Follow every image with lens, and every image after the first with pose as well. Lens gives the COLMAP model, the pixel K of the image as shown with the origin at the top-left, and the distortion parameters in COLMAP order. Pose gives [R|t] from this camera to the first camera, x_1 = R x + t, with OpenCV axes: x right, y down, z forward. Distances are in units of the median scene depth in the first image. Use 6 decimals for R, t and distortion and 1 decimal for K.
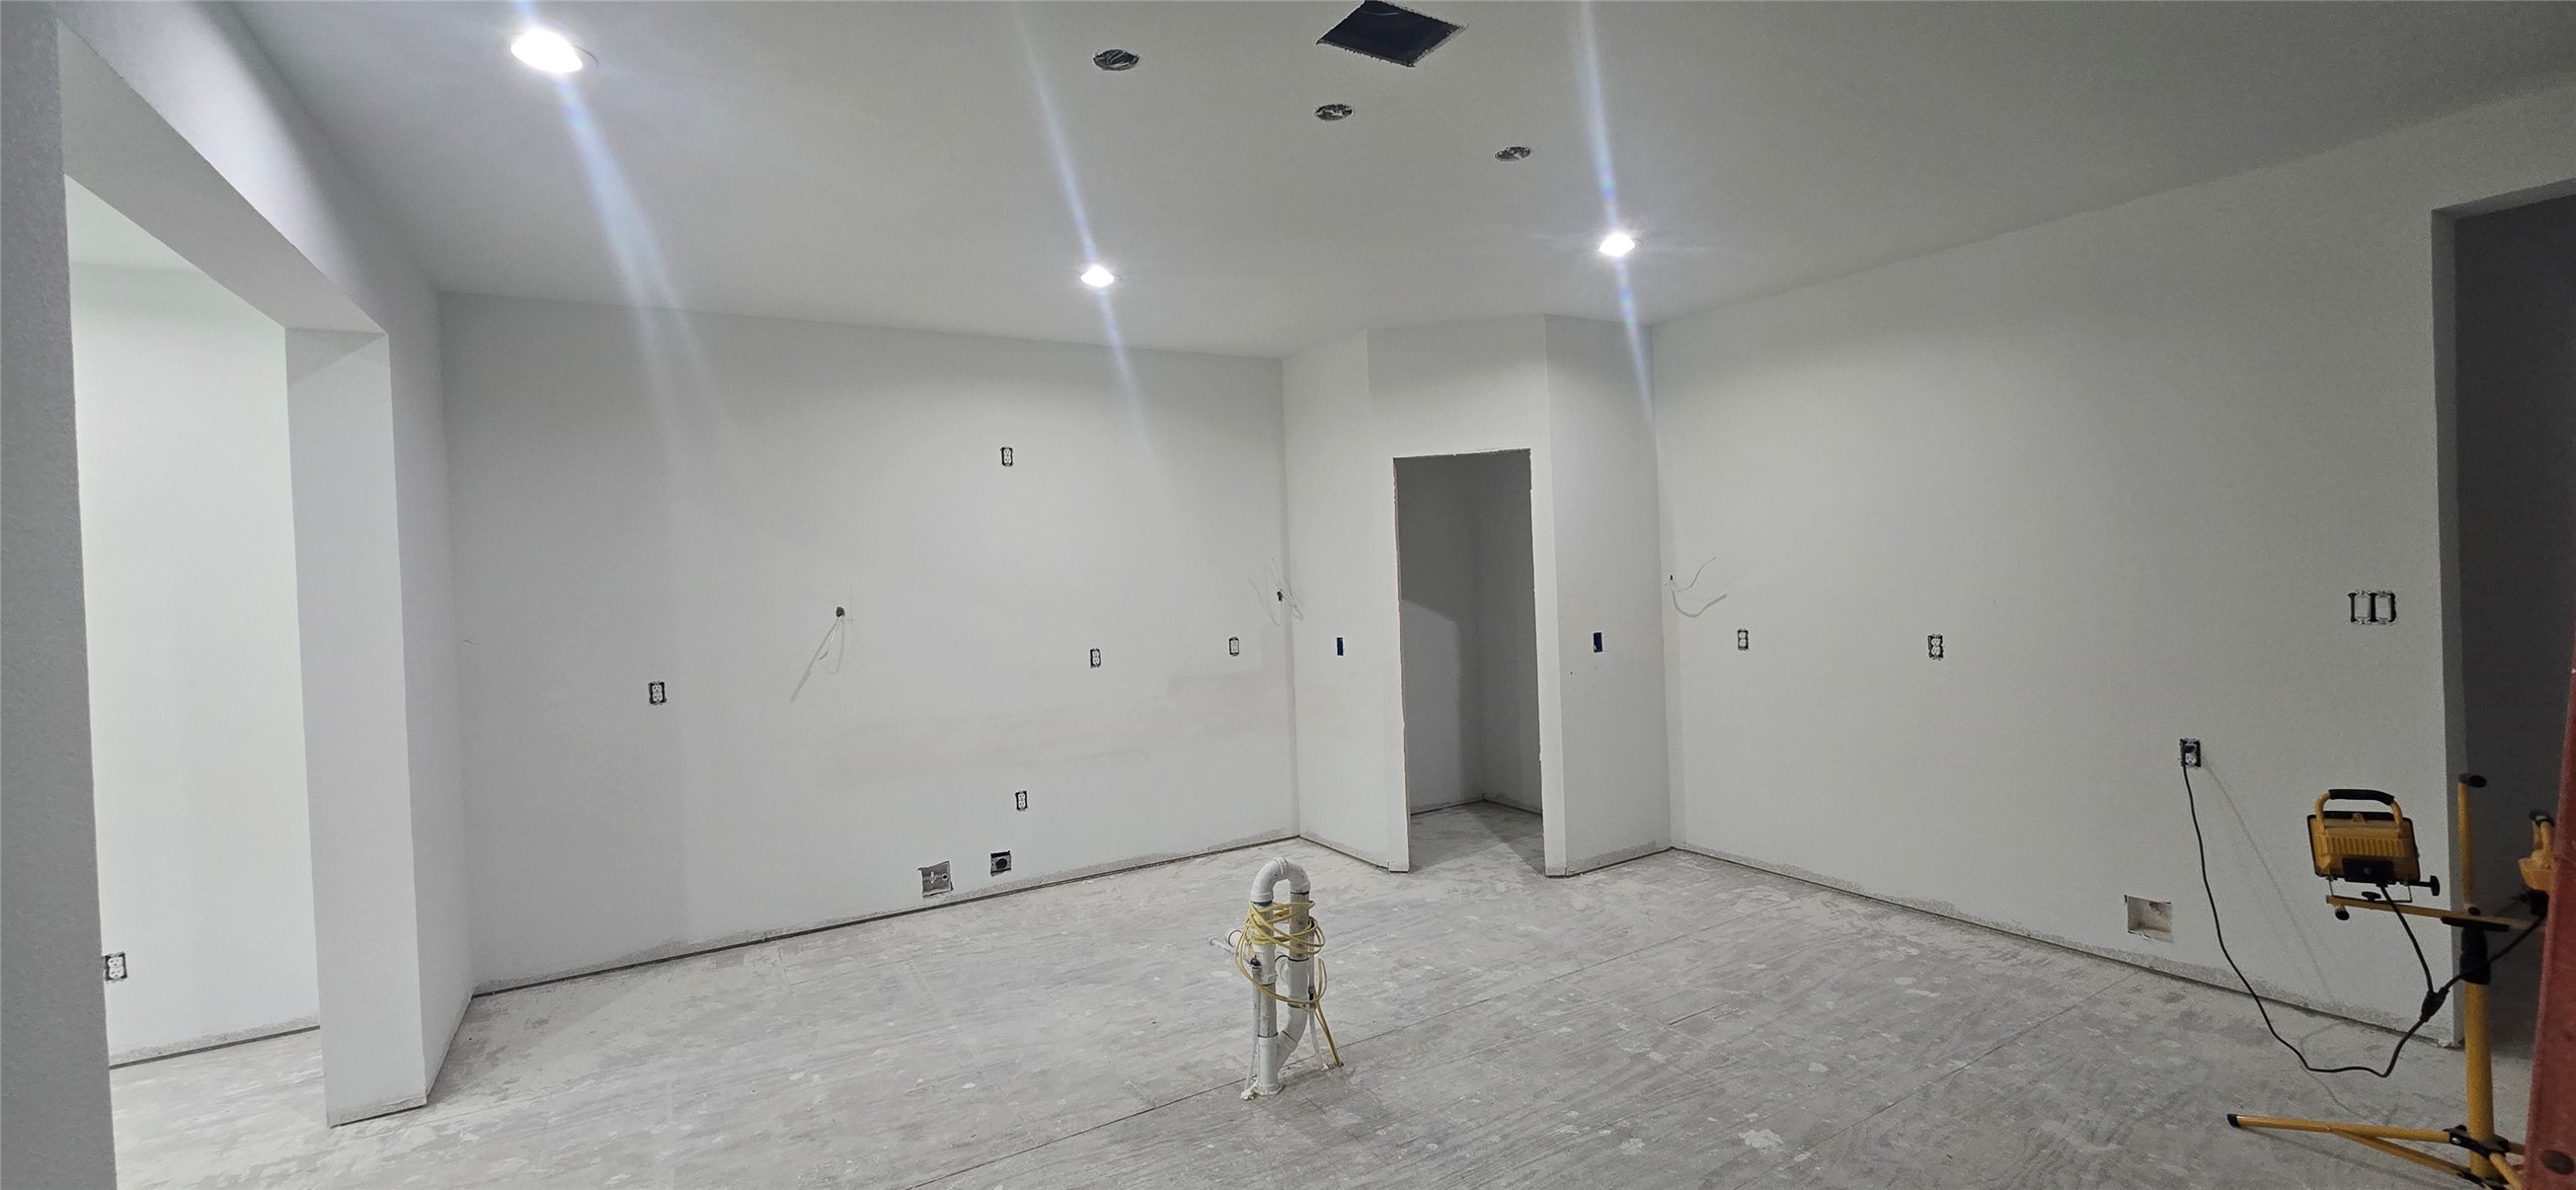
lens RADIAL K [[1059.4, 0, 1295.5], [0, 1059.4, 588.0], [0, 0, 1]] dist [-0.003581, -0.000511]
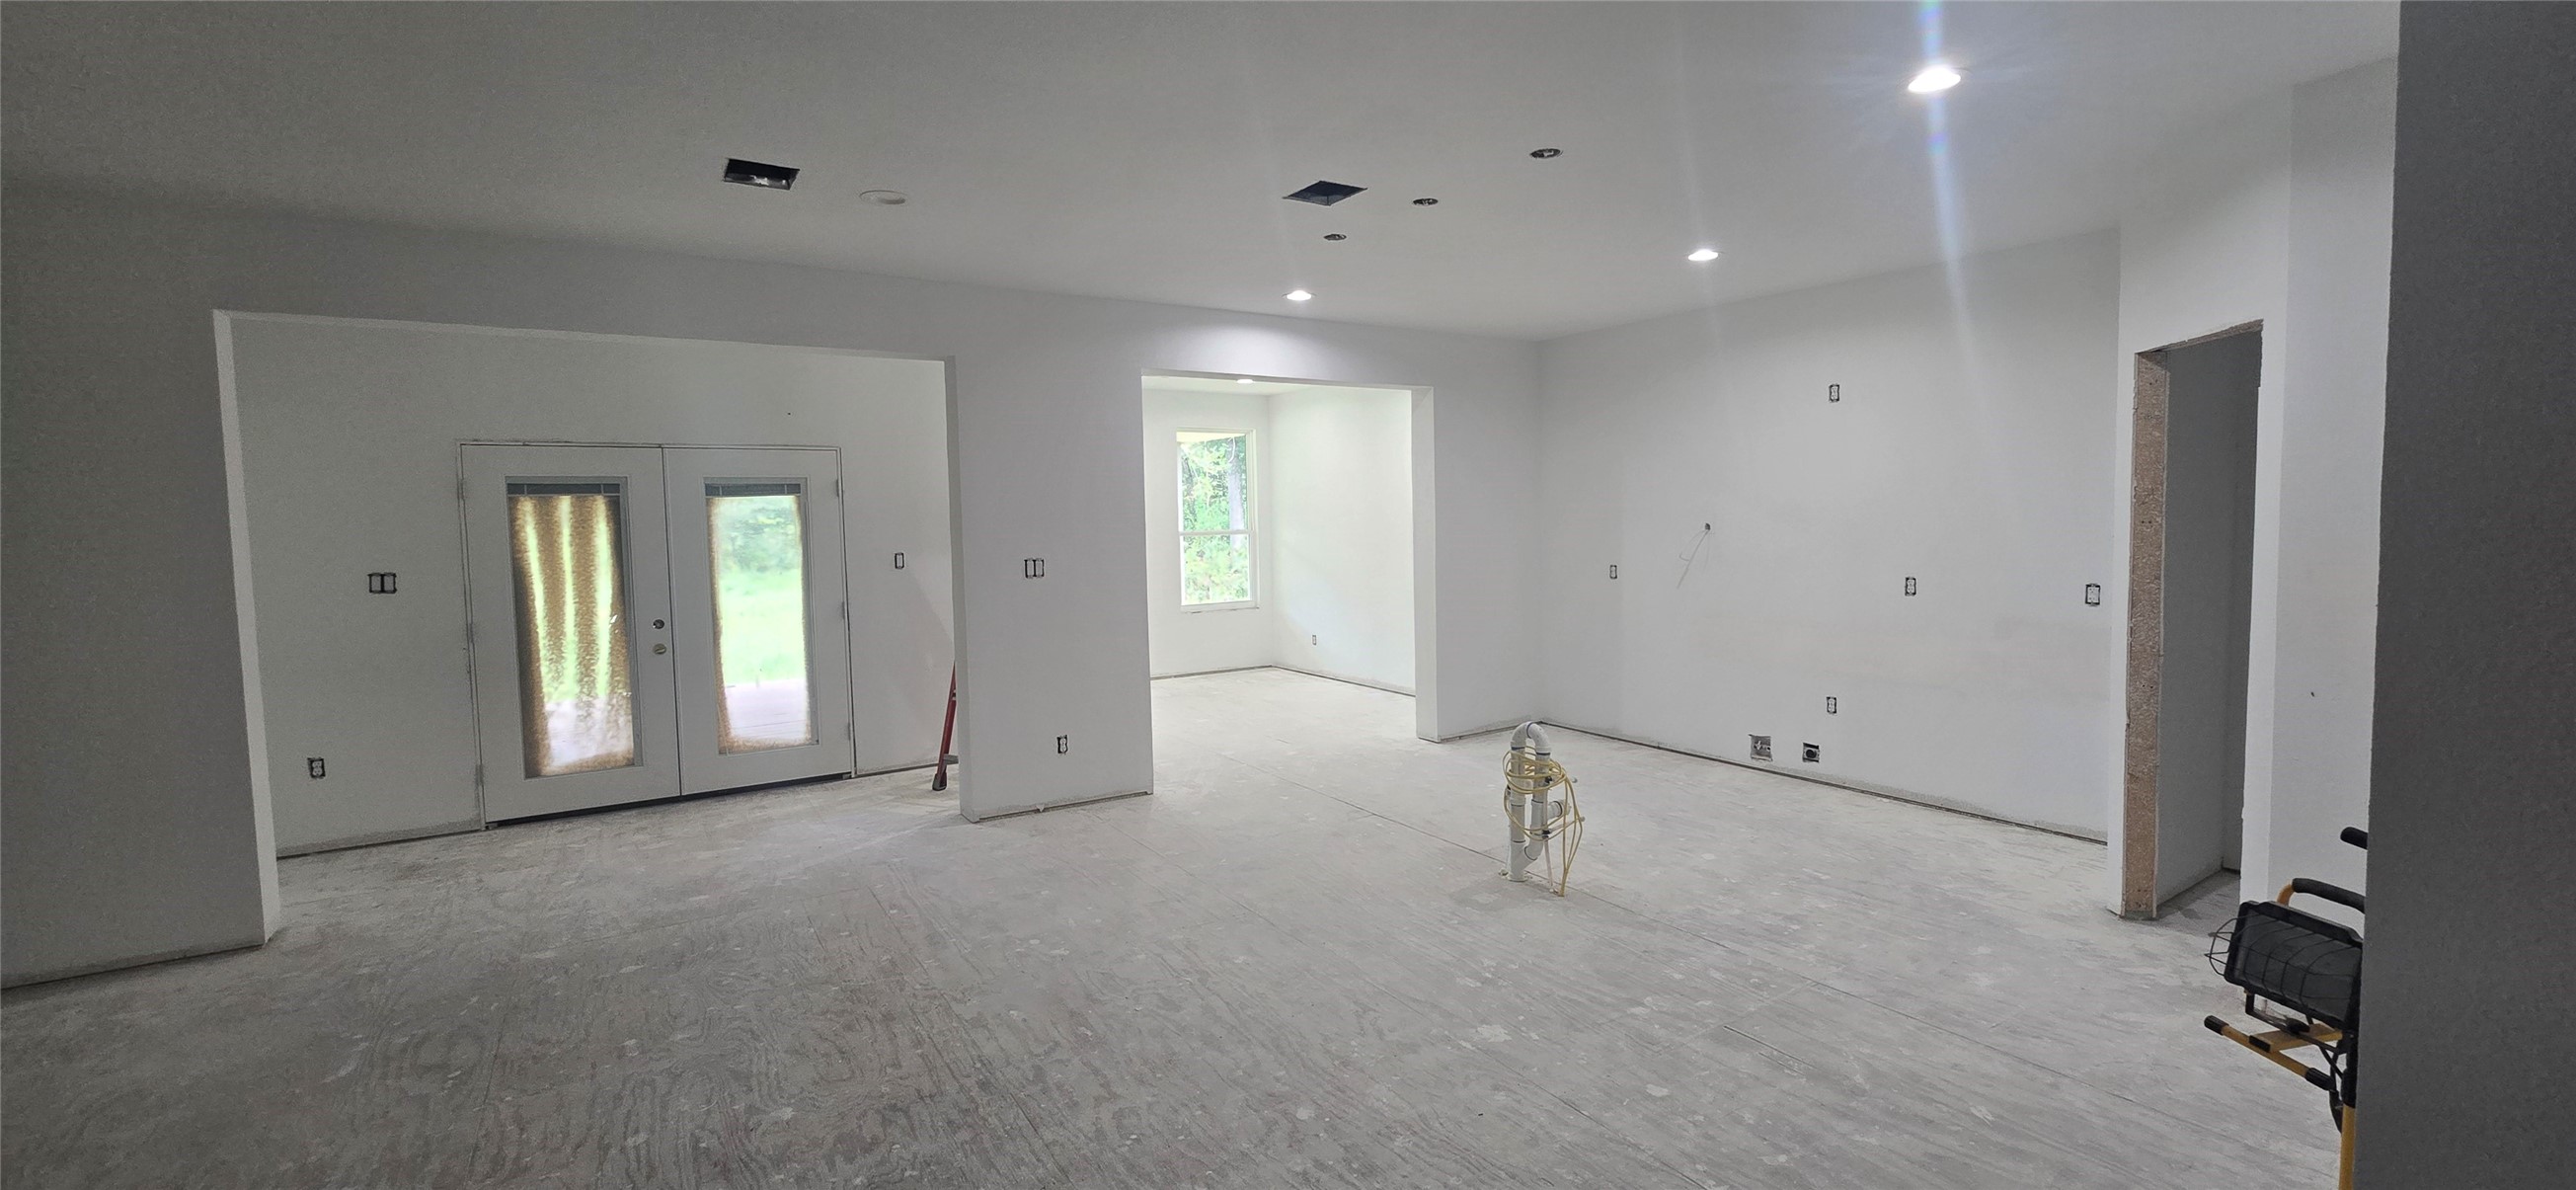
lens RADIAL K [[1059.4, 0, 1300.9], [0, 1059.4, 582.7], [0, 0, 1]] dist [-0.003581, -0.000511]
pose [[0.022274, 0.103417, -0.994389, 1.063942], [-0.002710, 0.994638, 0.103383, -0.052732], [0.999748, 0.000392, 0.022435, 0.541029]]
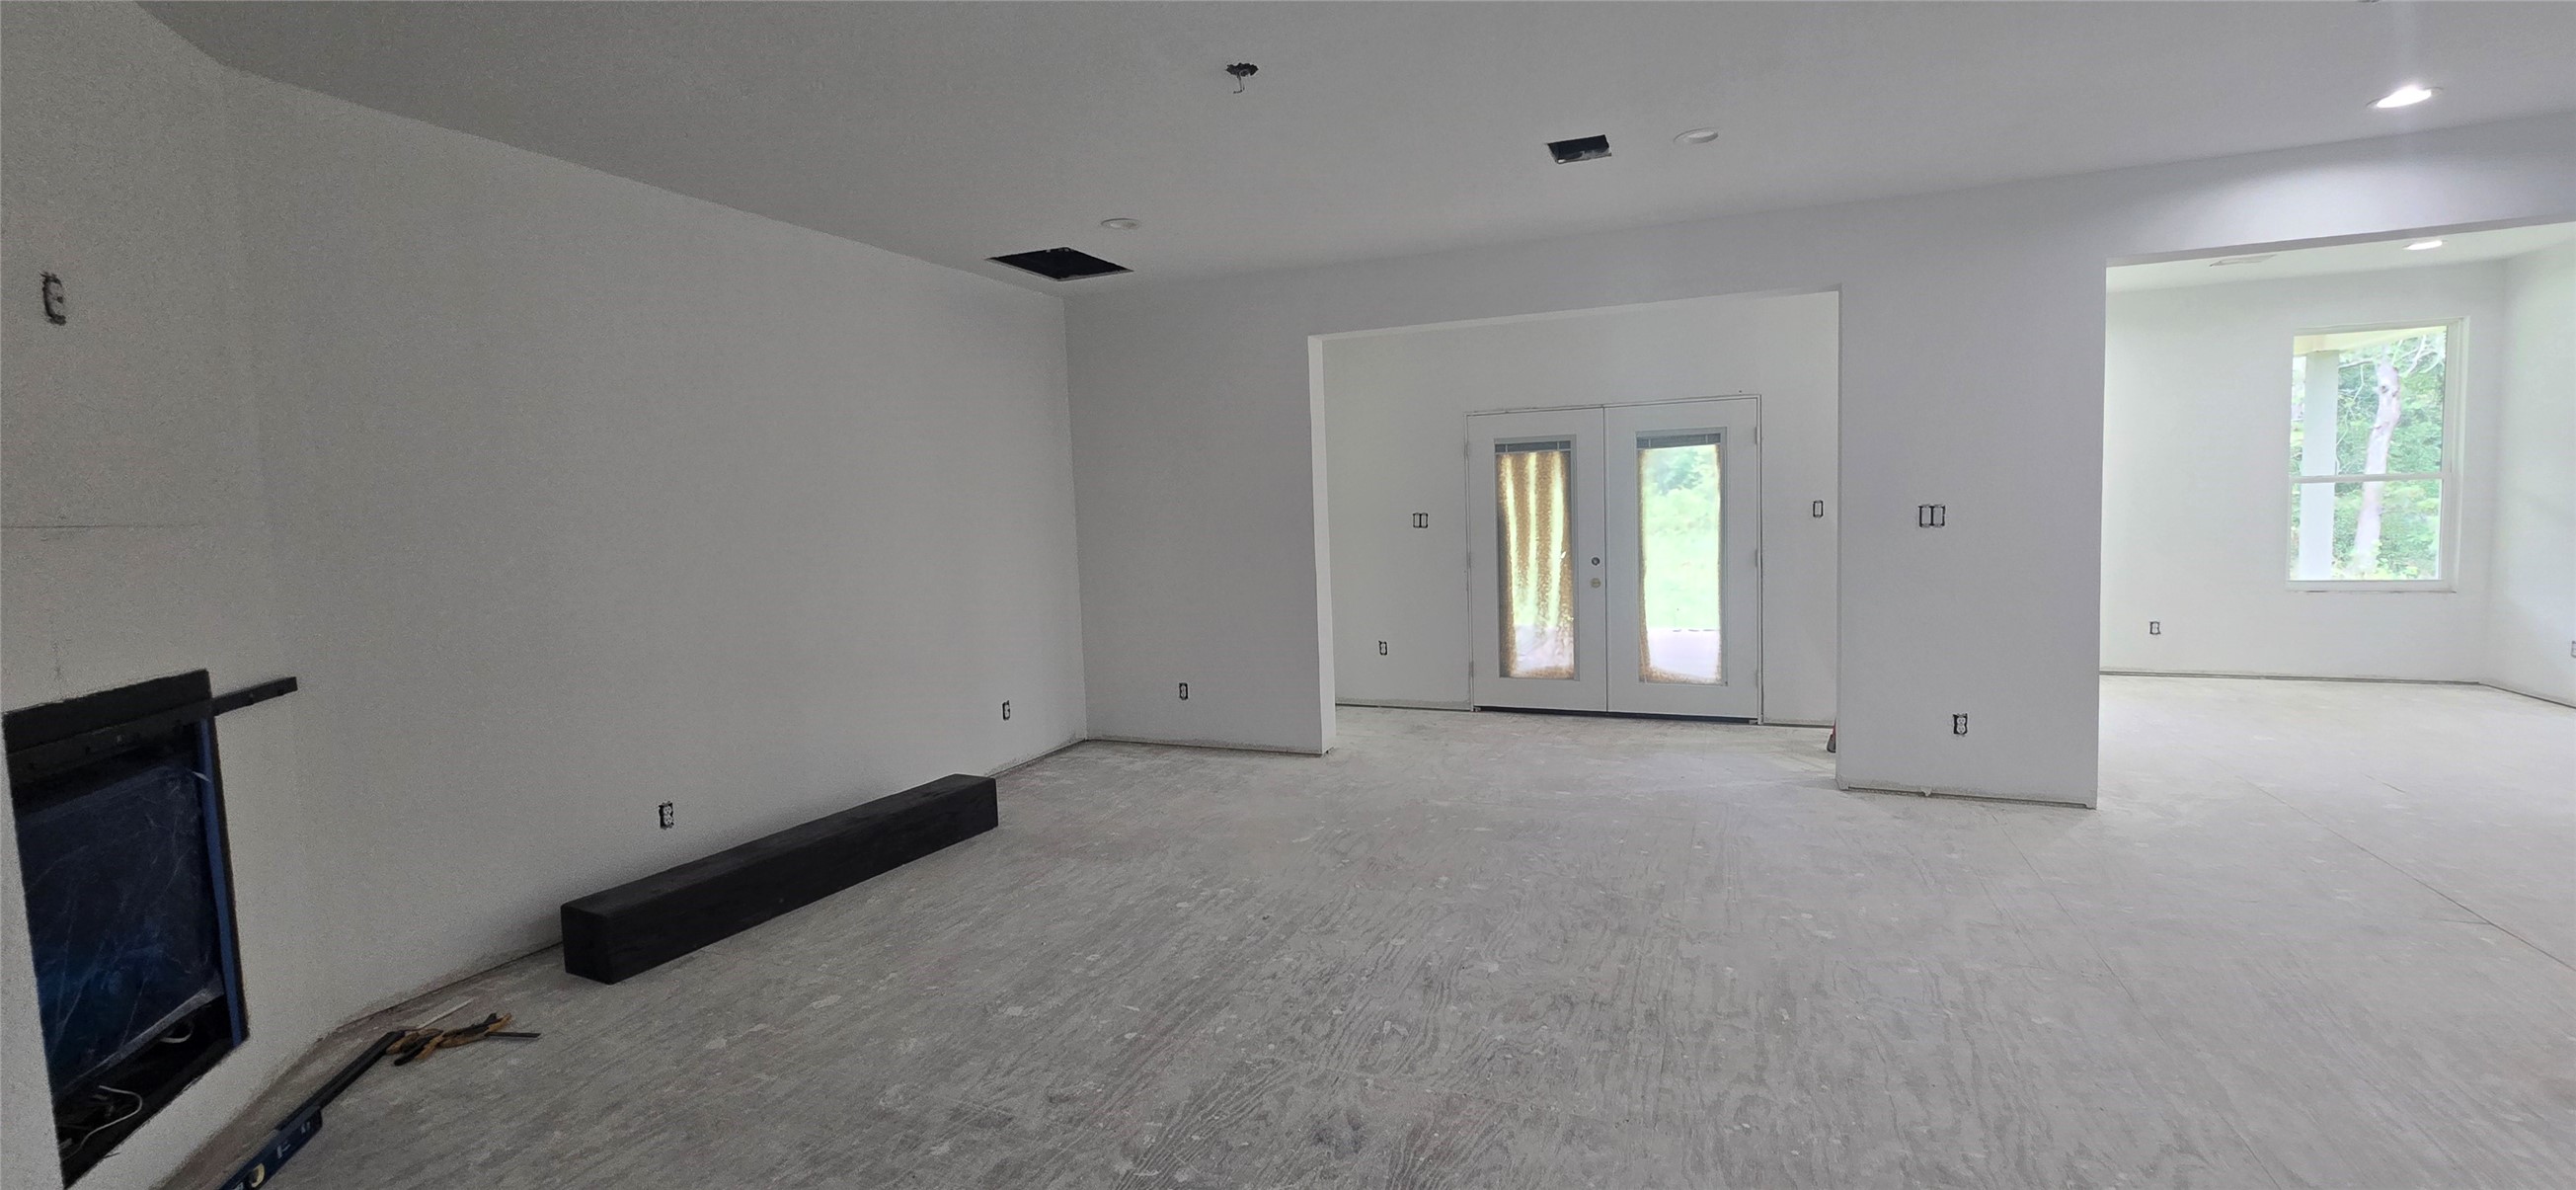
lens RADIAL K [[1059.4, 0, 1301.0], [0, 1059.4, 584.5], [0, 0, 1]] dist [-0.003581, -0.000511]
pose [[-0.814716, 0.110135, -0.569305, 0.953200], [0.052975, 0.991828, 0.116064, -0.027981], [0.577435, 0.064400, -0.813893, 0.779934]]
